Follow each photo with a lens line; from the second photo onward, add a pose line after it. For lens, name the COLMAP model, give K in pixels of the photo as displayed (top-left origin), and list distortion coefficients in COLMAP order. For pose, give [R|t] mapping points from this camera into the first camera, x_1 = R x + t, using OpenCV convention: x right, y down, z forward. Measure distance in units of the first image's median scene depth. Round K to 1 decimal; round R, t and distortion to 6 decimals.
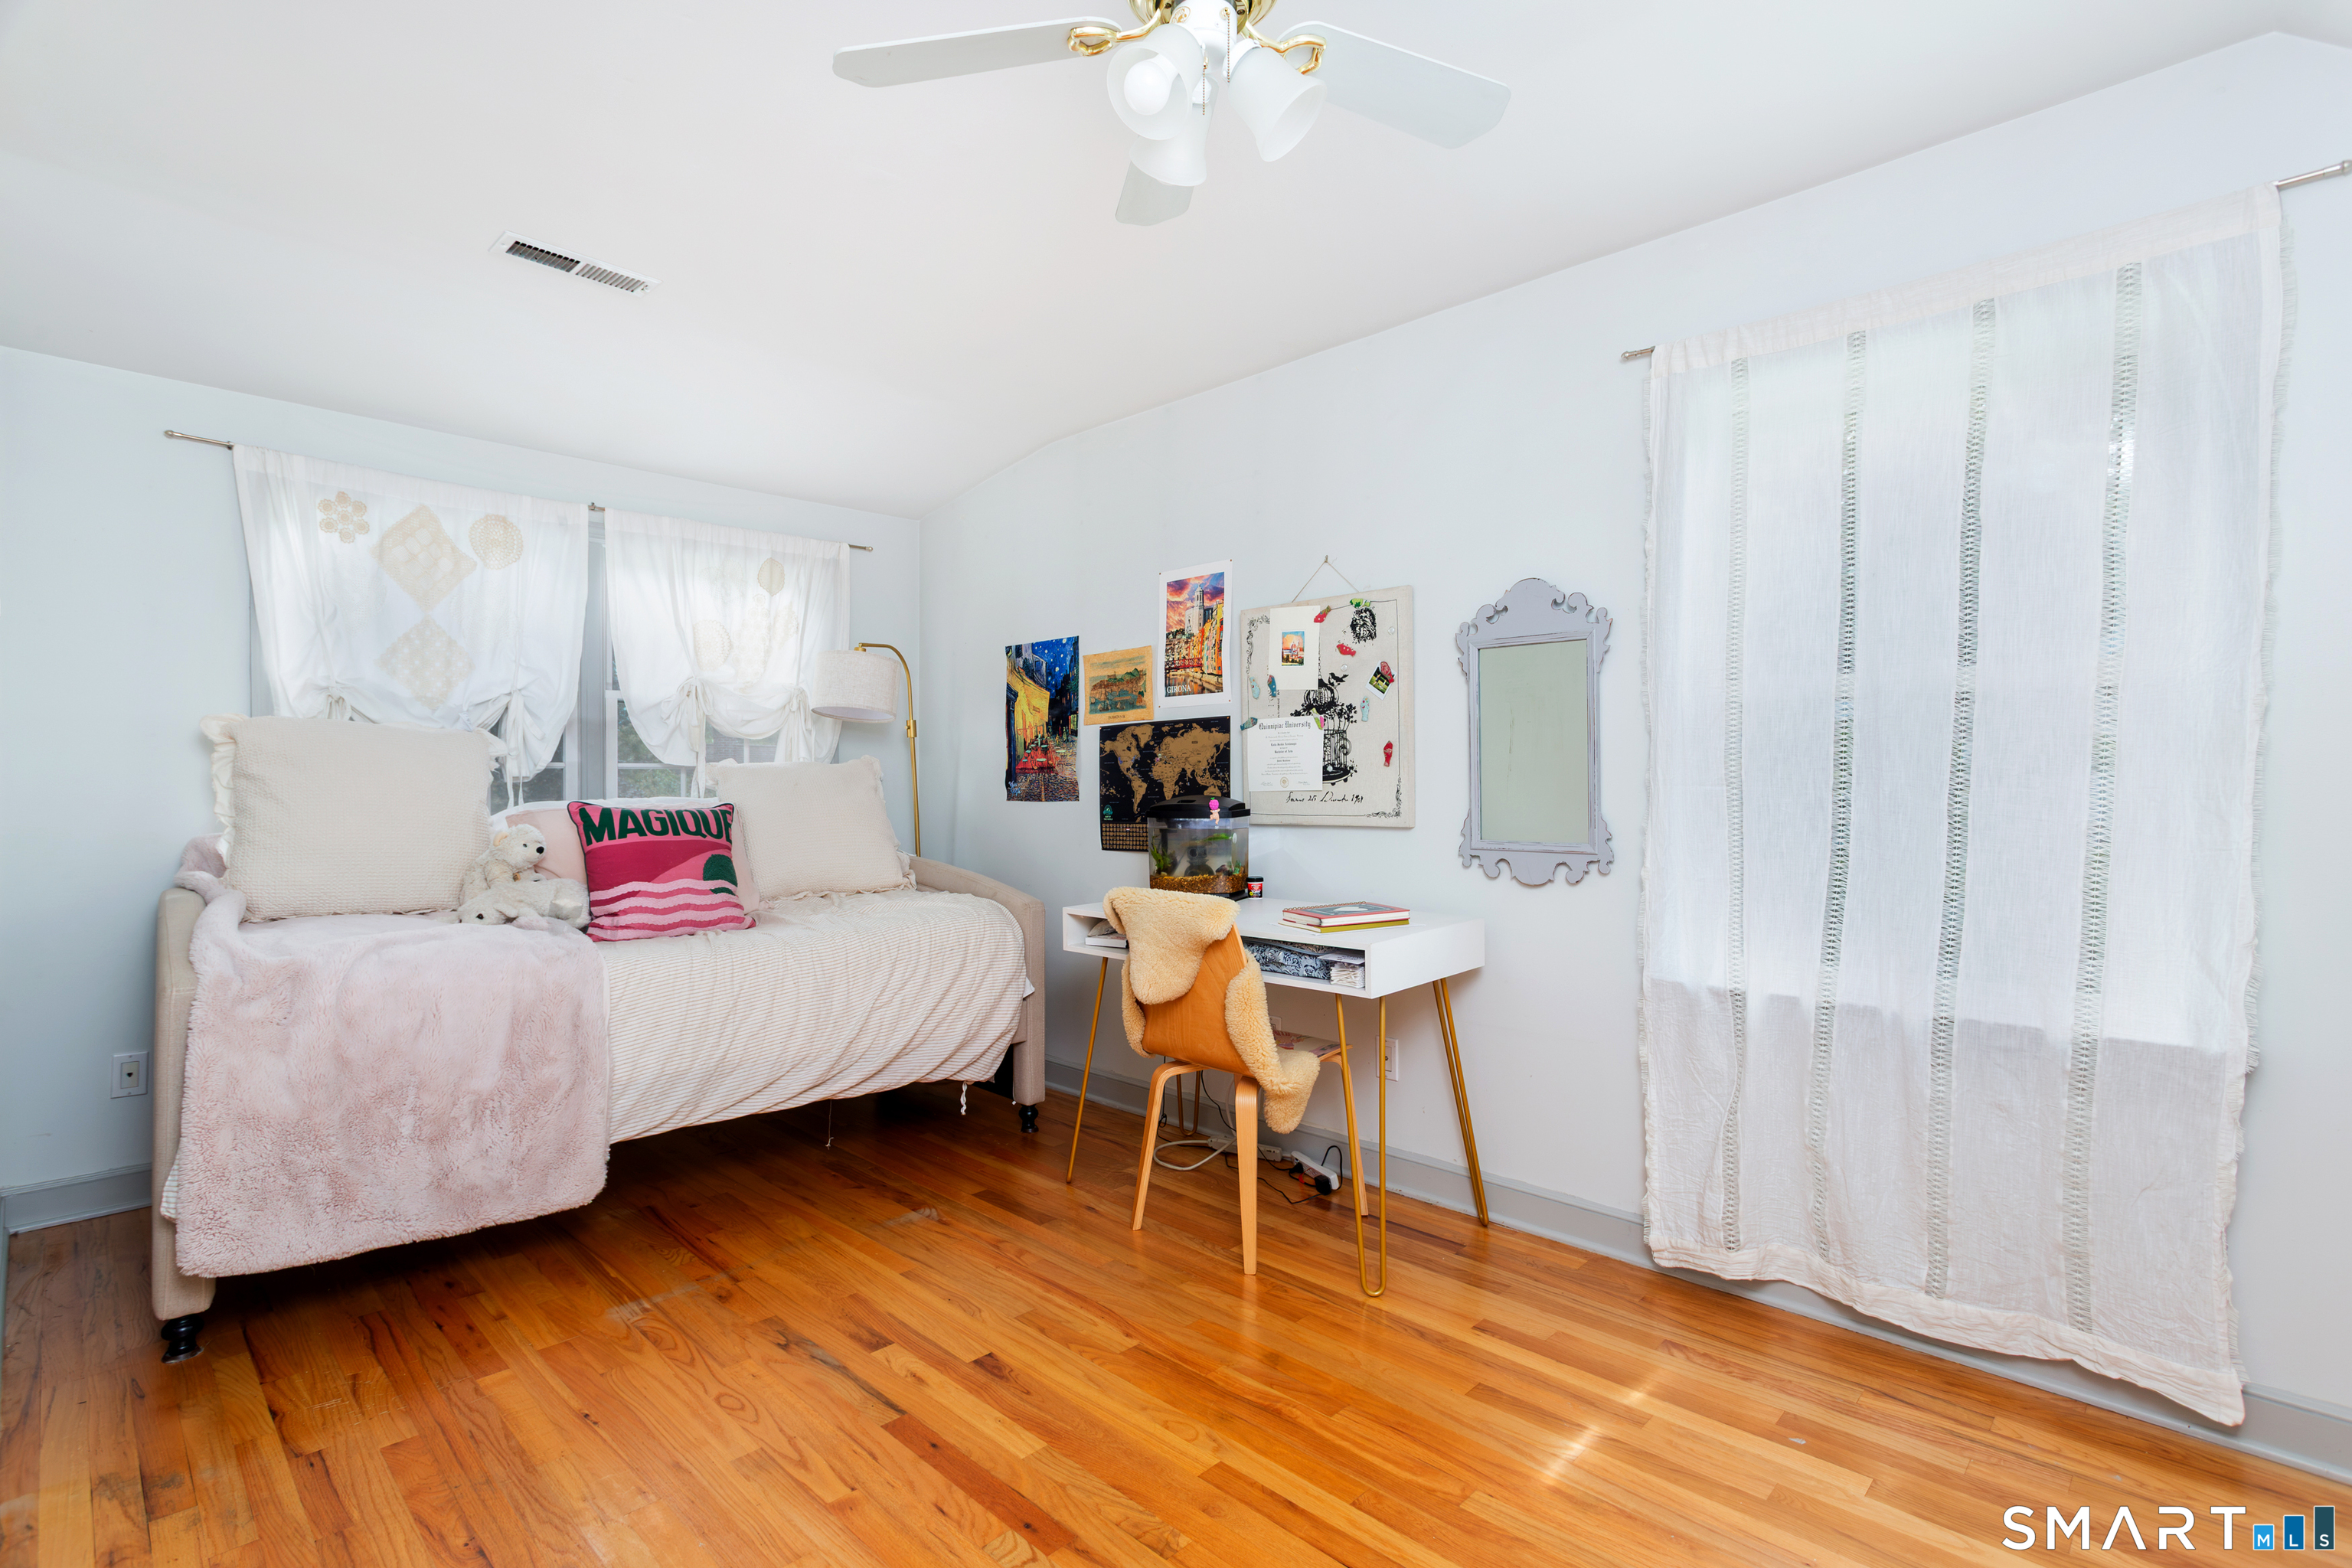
lens RADIAL K [[1099.9, 0, 1170.5], [0, 1099.9, 774.7], [0, 0, 1]] dist [0.001827, 0.000123]
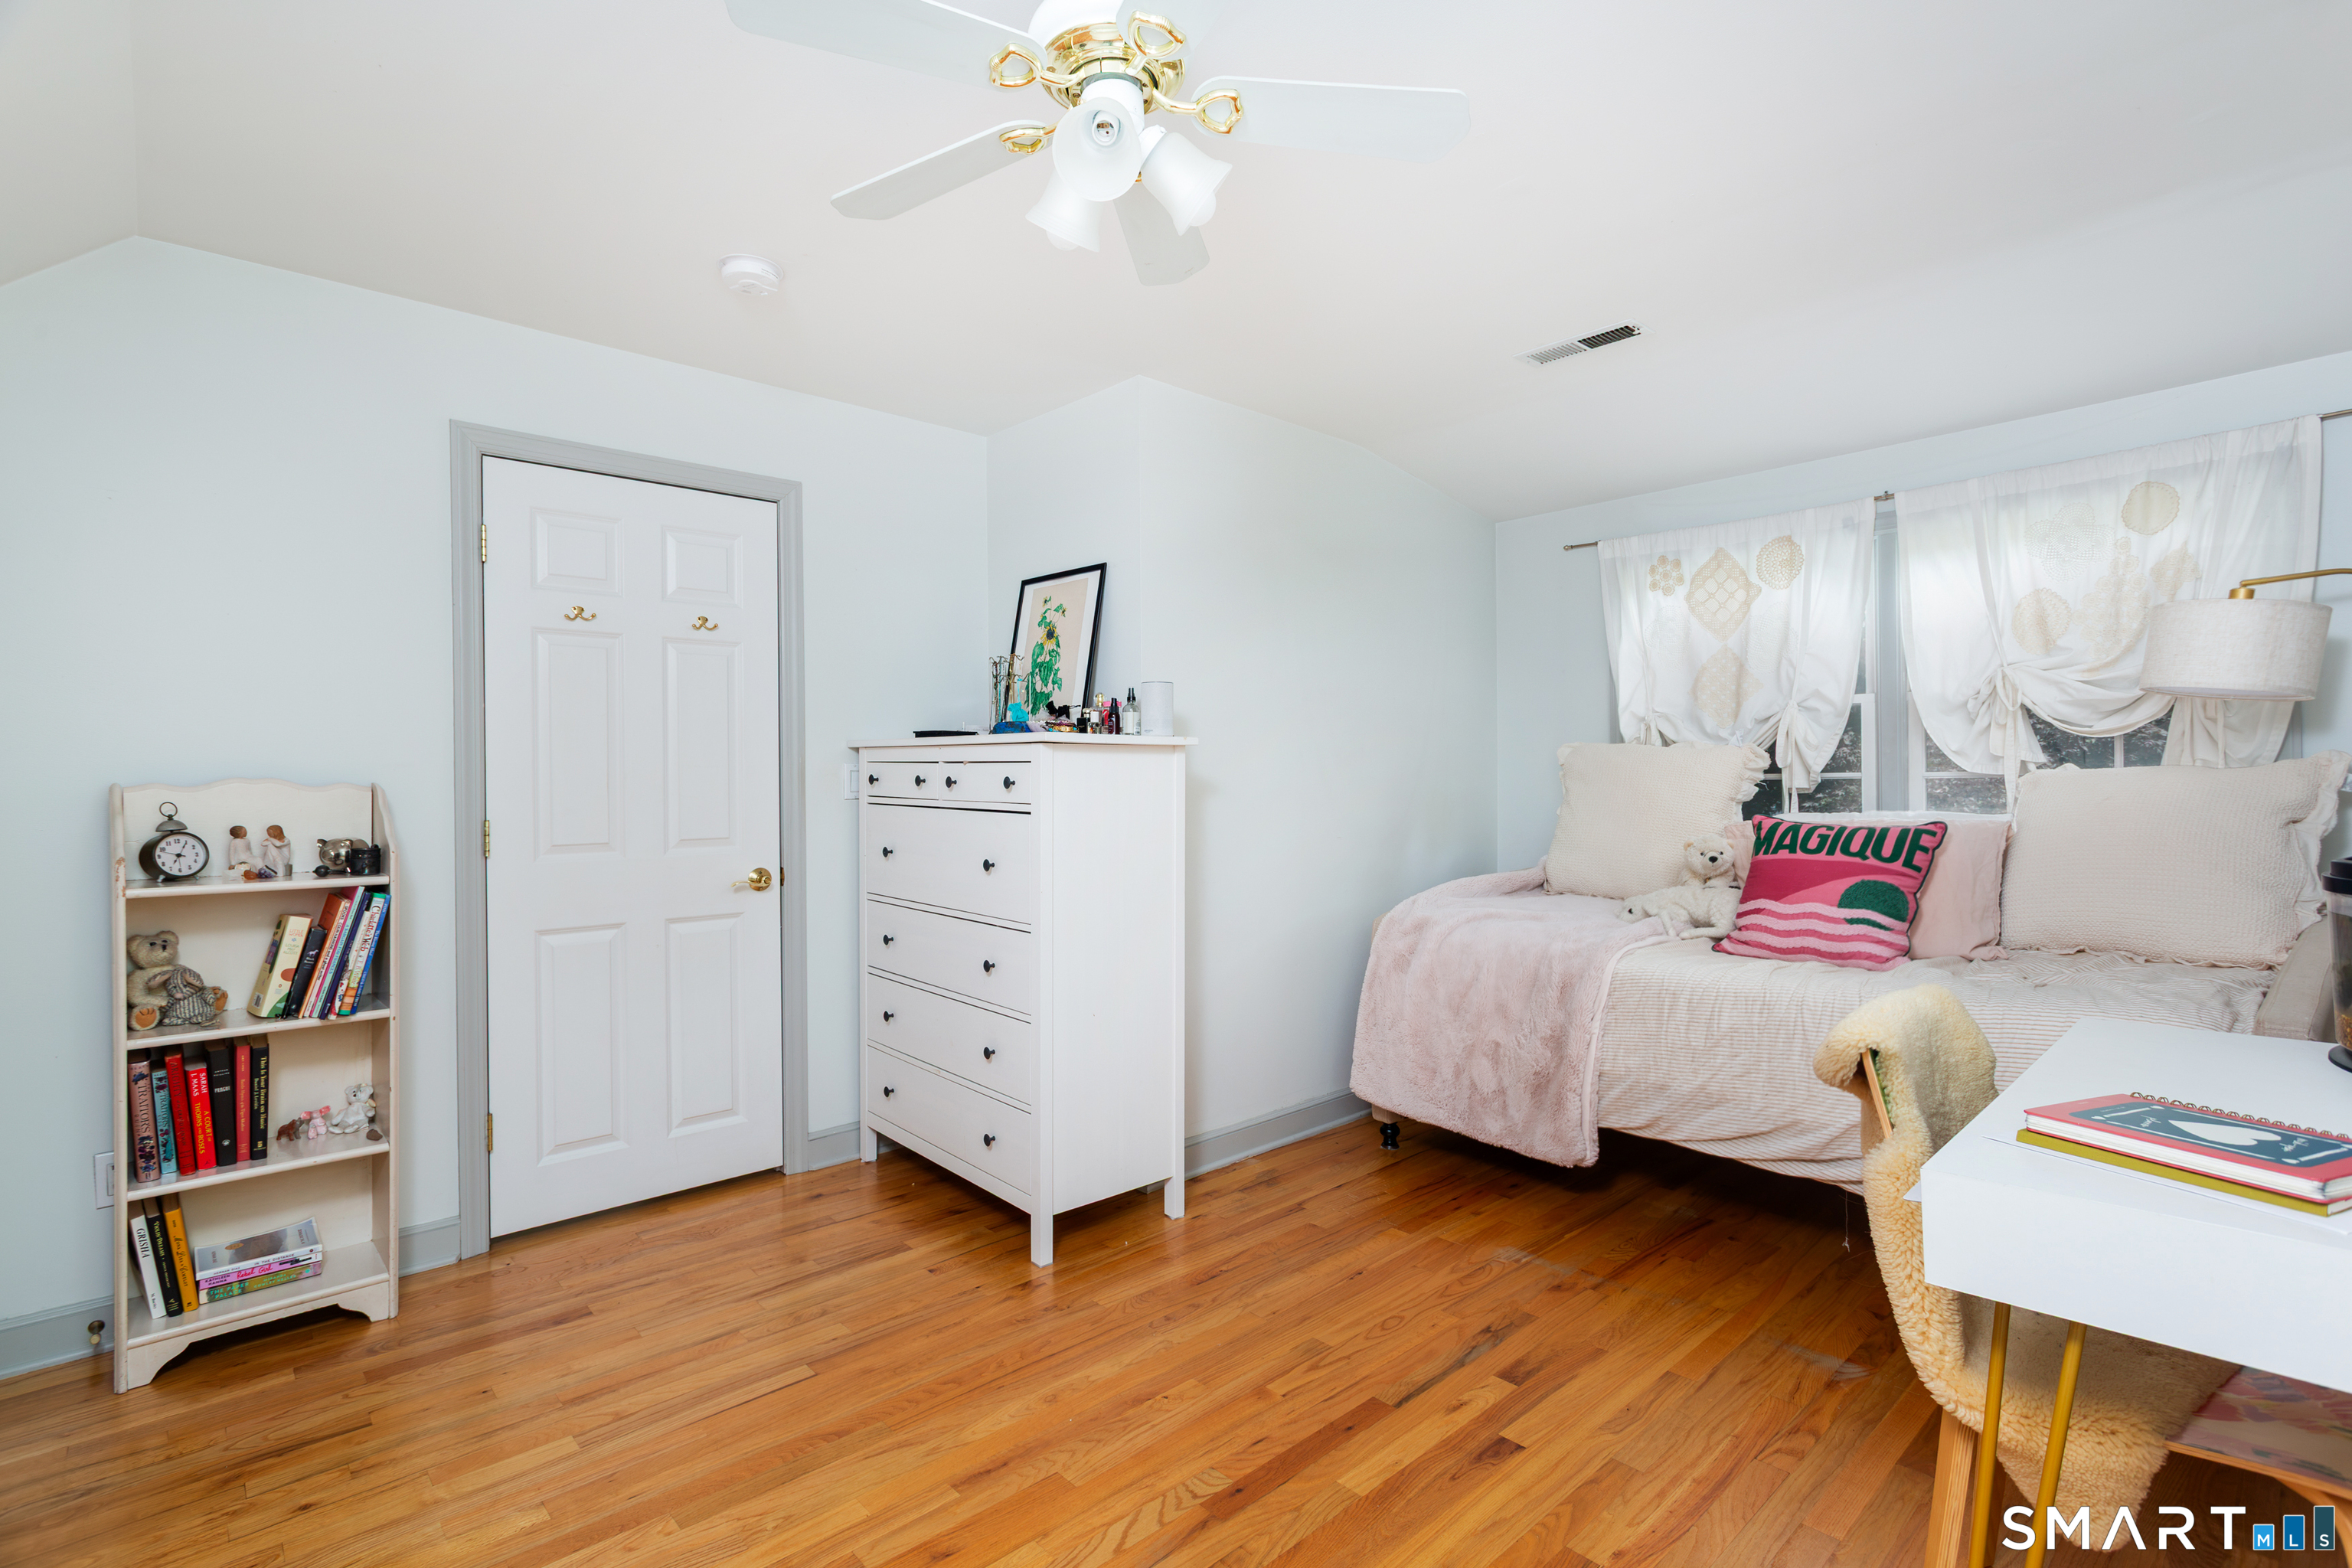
lens RADIAL K [[1184.2, 0, 1255.7], [0, 1184.2, 784.7], [0, 0, 1]] dist [0.005013, 0.000057]
pose [[-0.042742, 0.008910, -0.999046, 0.675192], [0.013785, 0.999870, 0.008328, -0.021739], [0.998991, -0.013416, -0.042859, 0.693251]]
